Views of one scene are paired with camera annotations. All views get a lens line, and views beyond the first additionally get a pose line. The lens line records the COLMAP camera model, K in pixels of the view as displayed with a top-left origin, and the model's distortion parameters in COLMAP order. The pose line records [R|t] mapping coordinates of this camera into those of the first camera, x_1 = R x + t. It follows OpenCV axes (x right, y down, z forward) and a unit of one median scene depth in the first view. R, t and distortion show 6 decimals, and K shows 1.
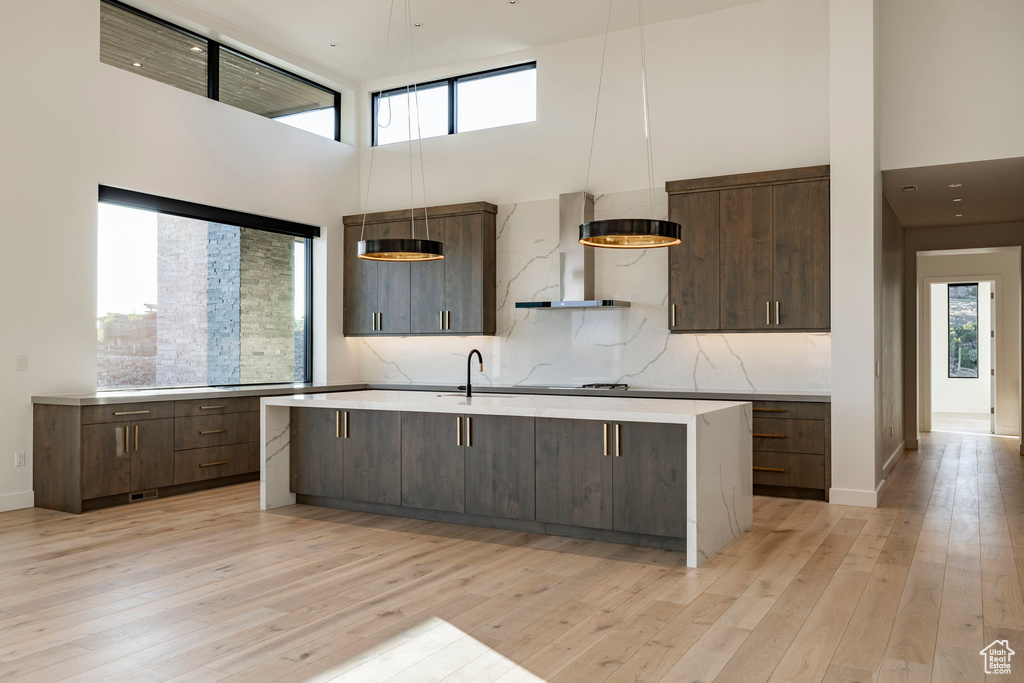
lens RADIAL K [[801.4, 0, 507.5], [0, 801.4, 347.9], [0, 0, 1]] dist [-0.000391, -0.007568]
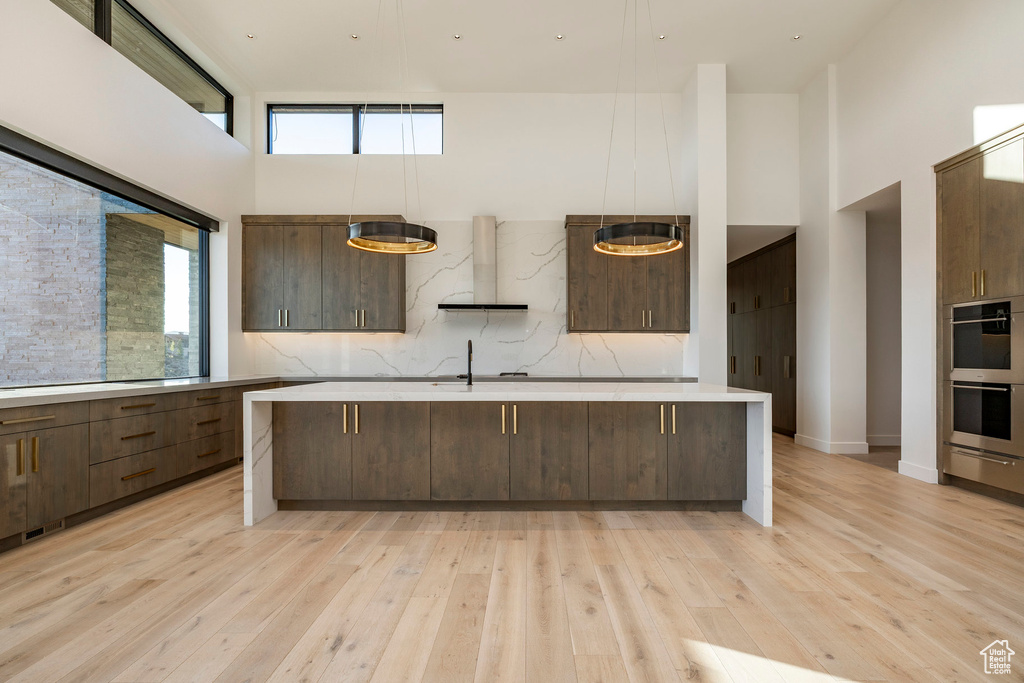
lens RADIAL K [[496.5, 0, 526.4], [0, 496.5, 360.1], [0, 0, 1]] dist [-0.004664, 0.000974]
pose [[0.872070, -0.002809, 0.489372, -0.281206], [-0.003291, 0.999927, 0.011605, 0.019605], [-0.489369, -0.011731, 0.871998, 0.373989]]
